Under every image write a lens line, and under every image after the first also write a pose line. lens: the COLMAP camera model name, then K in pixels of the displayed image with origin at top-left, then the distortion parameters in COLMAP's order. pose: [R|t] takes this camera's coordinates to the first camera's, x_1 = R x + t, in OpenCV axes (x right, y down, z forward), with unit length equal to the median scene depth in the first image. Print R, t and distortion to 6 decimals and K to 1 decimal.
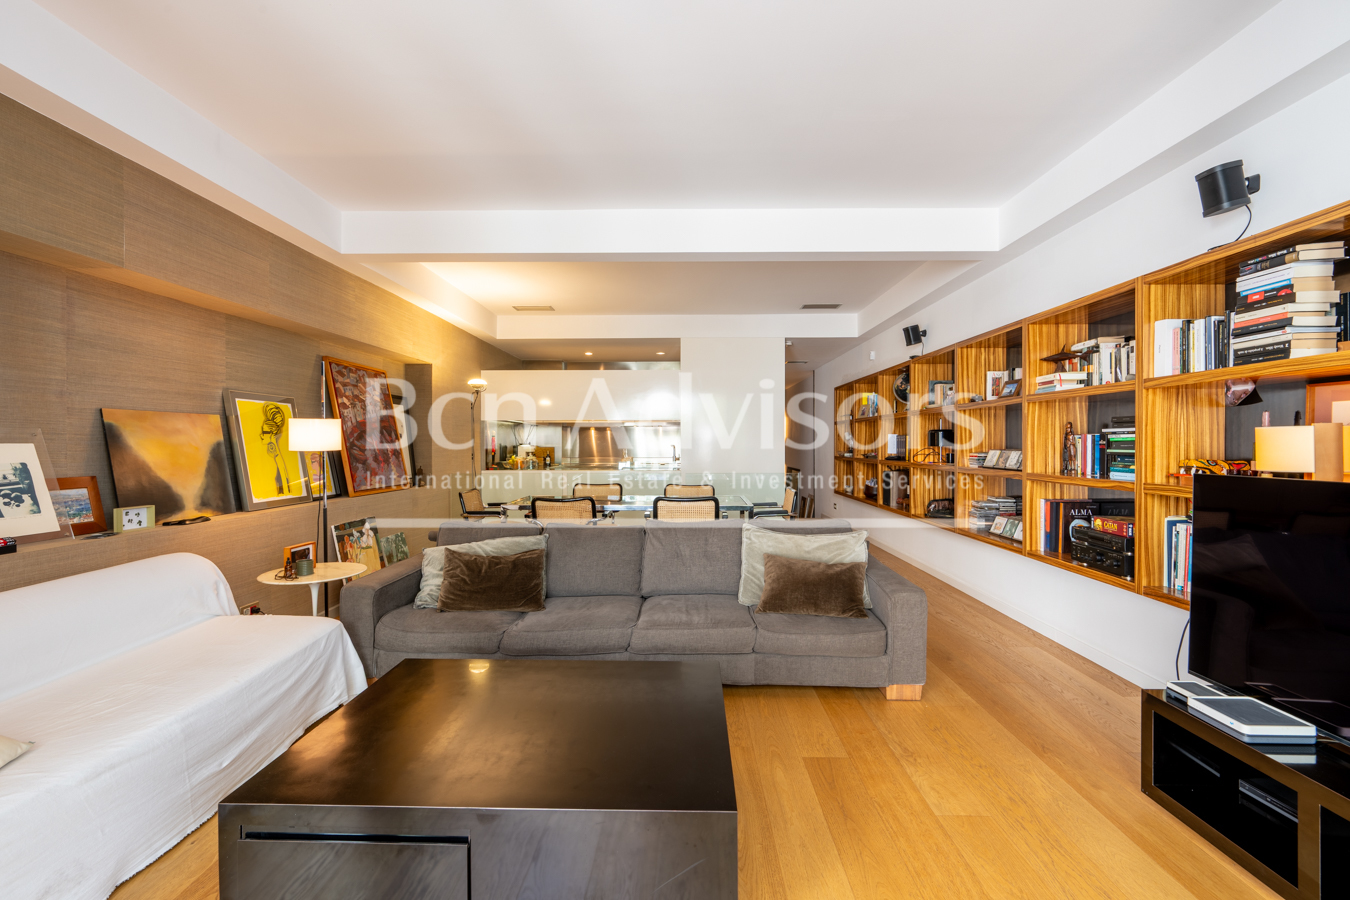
lens RADIAL K [[593.1, 0, 672.8], [0, 593.1, 444.1], [0, 0, 1]] dist [-0.003077, 0.000347]
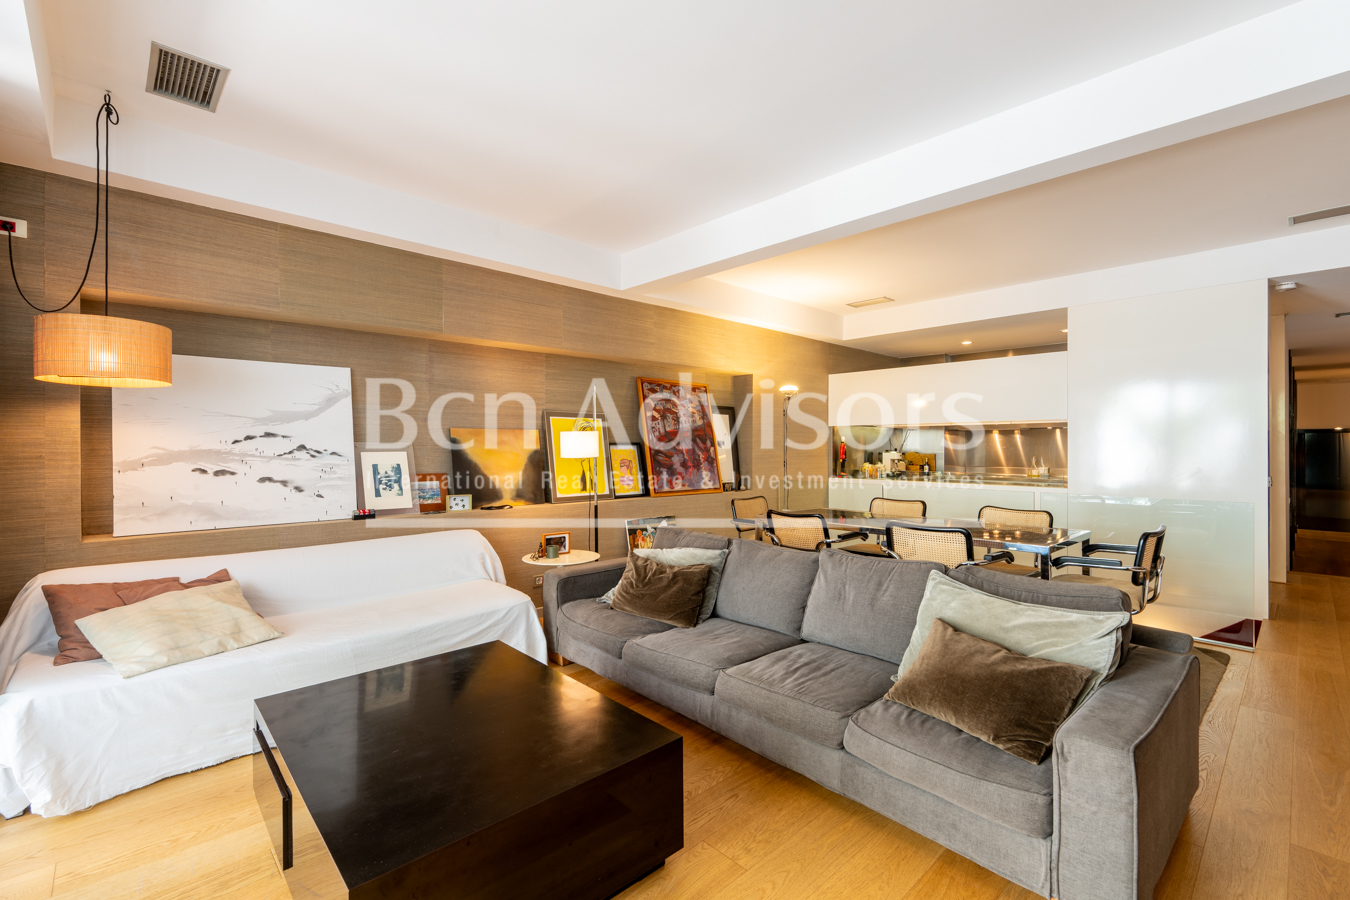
lens RADIAL K [[593.1, 0, 668.7], [0, 593.1, 444.9], [0, 0, 1]] dist [-0.003077, 0.000347]
pose [[0.698591, -0.001276, -0.715520, 0.346472], [-0.001974, 0.999991, -0.003710, -0.009380], [0.715518, 0.004004, 0.698582, 0.239969]]
